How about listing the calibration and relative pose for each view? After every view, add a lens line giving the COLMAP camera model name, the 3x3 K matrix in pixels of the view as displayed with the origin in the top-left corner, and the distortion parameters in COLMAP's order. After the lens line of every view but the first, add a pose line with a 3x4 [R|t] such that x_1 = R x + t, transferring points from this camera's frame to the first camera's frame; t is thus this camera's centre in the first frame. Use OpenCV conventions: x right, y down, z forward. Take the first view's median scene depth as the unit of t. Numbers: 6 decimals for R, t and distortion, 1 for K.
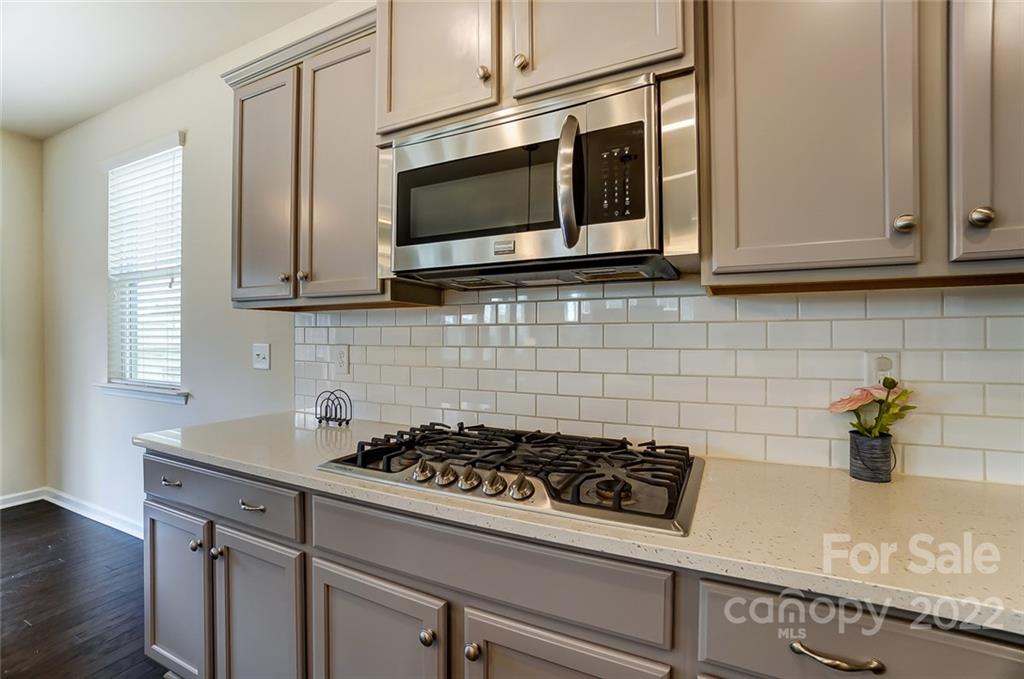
lens RADIAL K [[446.9, 0, 512.0], [0, 446.9, 339.5], [0, 0, 1]] dist [-0.055847, 0.018403]
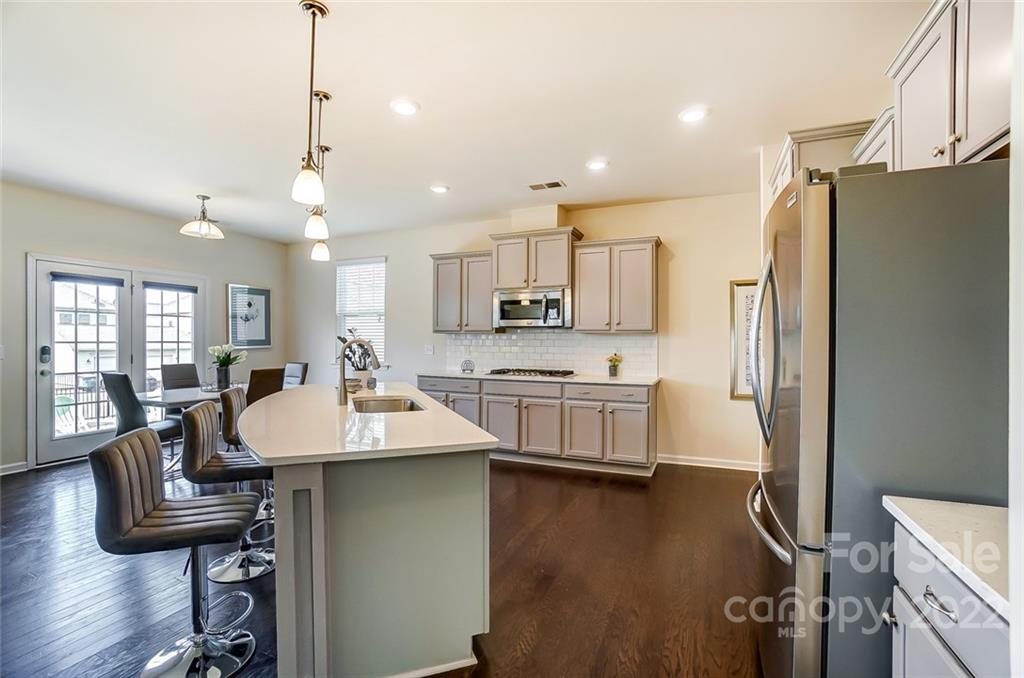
lens RADIAL K [[456.7, 0, 509.4], [0, 456.7, 343.3], [0, 0, 1]] dist [-0.060407, 0.025037]
pose [[0.998787, 0.007556, 0.048662, -0.427183], [-0.007387, 0.999966, -0.003657, 0.010498], [-0.048688, 0.003293, 0.998809, -3.418764]]
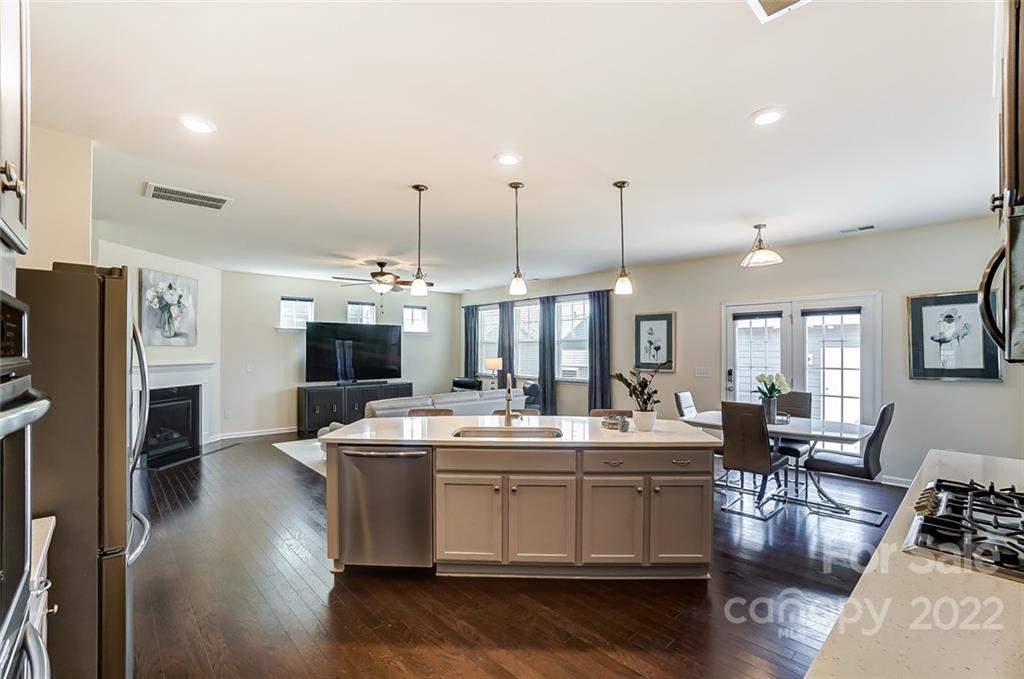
lens RADIAL K [[444.1, 0, 507.4], [0, 444.1, 345.5], [0, 0, 1]] dist [-0.036693, 0.000059]
pose [[-0.370959, -0.006468, -0.928627, 1.551311], [-0.006730, 0.999968, -0.004277, -0.193092], [0.928625, 0.004663, -0.370990, 0.141481]]
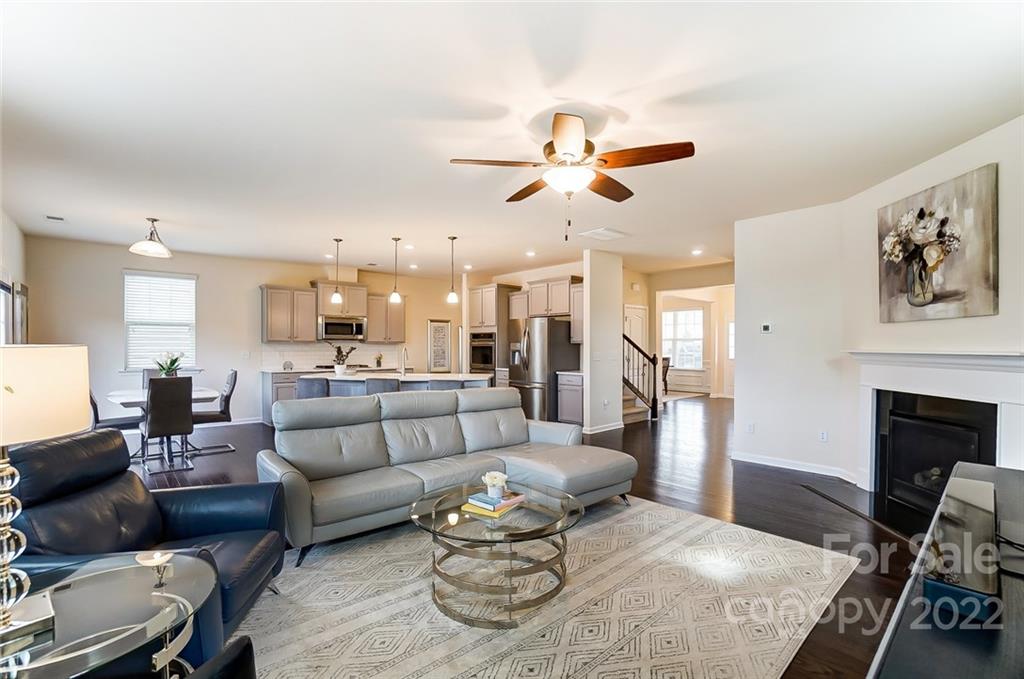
lens RADIAL K [[462.8, 0, 512.5], [0, 462.8, 348.5], [0, 0, 1]] dist [-0.063306, 0.021946]
pose [[0.376125, 0.000440, 0.926569, -5.884216], [0.003992, 0.999990, -0.002096, 0.010453], [-0.926560, 0.004487, 0.376119, -4.307730]]
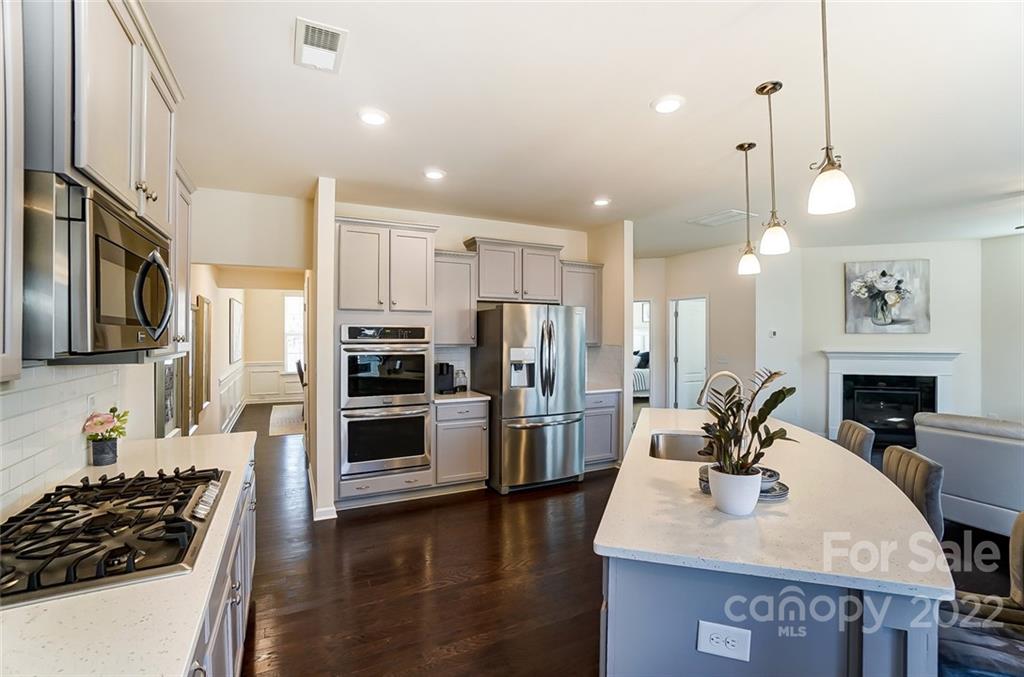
lens RADIAL K [[451.6, 0, 512.7], [0, 451.6, 333.4], [0, 0, 1]] dist [-0.058646, 0.019418]
pose [[-0.790627, 0.004703, 0.612280, -1.596804], [0.006091, 0.999981, 0.000184, -0.212501], [-0.612267, 0.003875, -0.790641, 1.350064]]
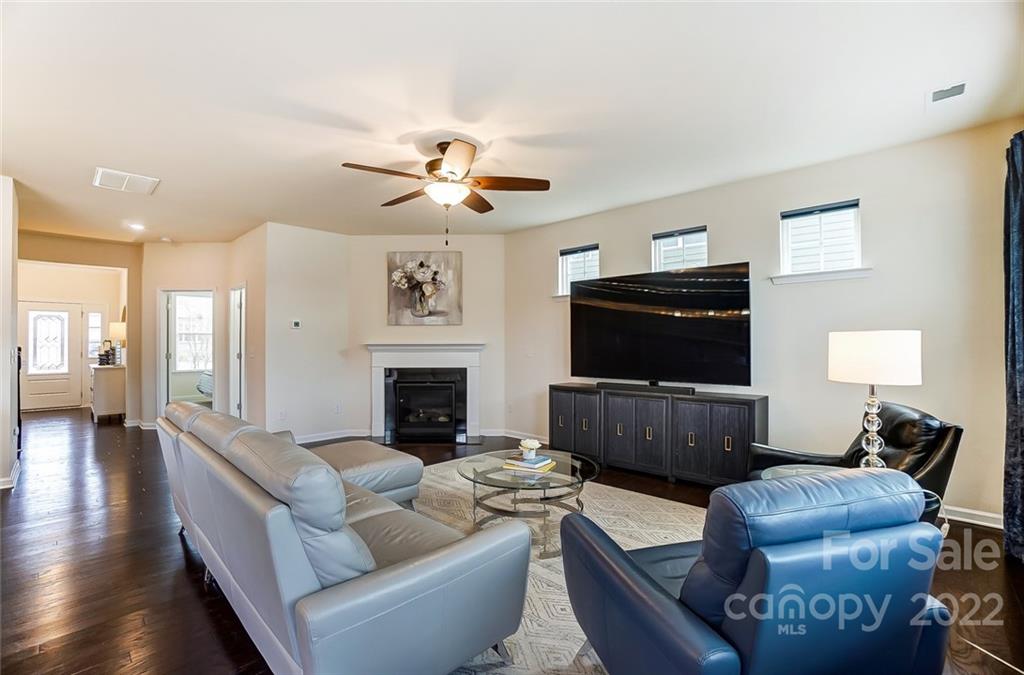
lens RADIAL K [[446.9, 0, 512.0], [0, 446.9, 337.5], [0, 0, 1]] dist [-0.055847, 0.018403]
pose [[-0.955194, 0.011476, 0.295757, -4.586727], [0.010524, 0.999933, -0.004812, 0.006310], [-0.295793, -0.001483, -0.955251, -0.908580]]
